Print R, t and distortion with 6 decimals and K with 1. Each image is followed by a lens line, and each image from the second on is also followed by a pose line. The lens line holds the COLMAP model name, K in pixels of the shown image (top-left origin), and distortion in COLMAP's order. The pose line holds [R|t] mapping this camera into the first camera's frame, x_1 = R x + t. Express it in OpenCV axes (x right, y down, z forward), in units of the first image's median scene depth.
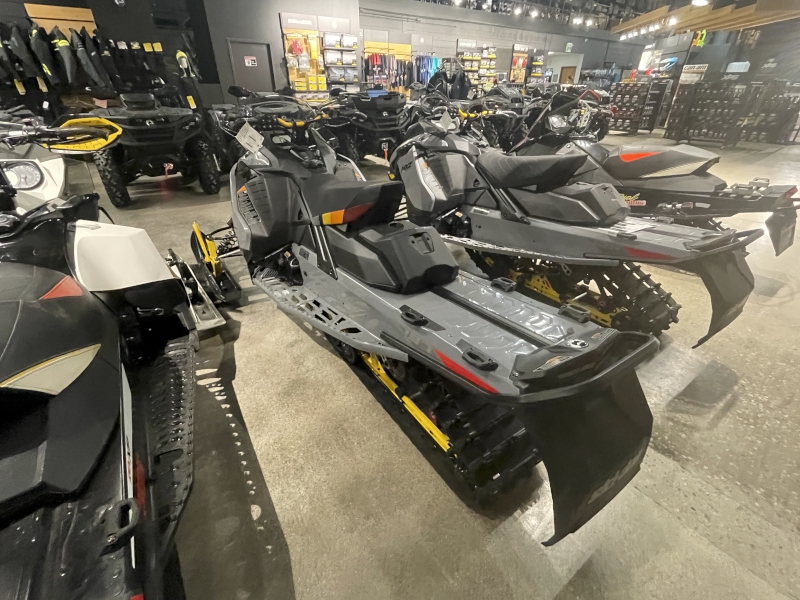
lens RADIAL K [[373.3, 0, 400.0], [0, 373.3, 300.0], [0, 0, 1]] dist [-0.014596, -0.000208]
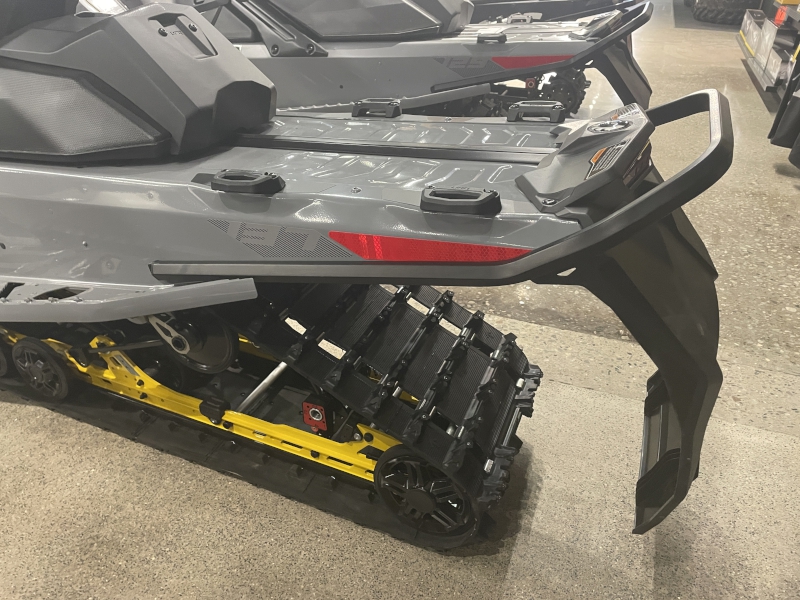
lens RADIAL K [[602.5, 0, 400.0], [0, 602.5, 300.0], [0, 0, 1]] dist [0.065137, -0.096640]
pose [[0.827547, -0.277691, 0.487907, -0.130107], [0.263320, 0.959562, 0.099512, 0.106830], [-0.495811, 0.046125, 0.867205, 0.246920]]
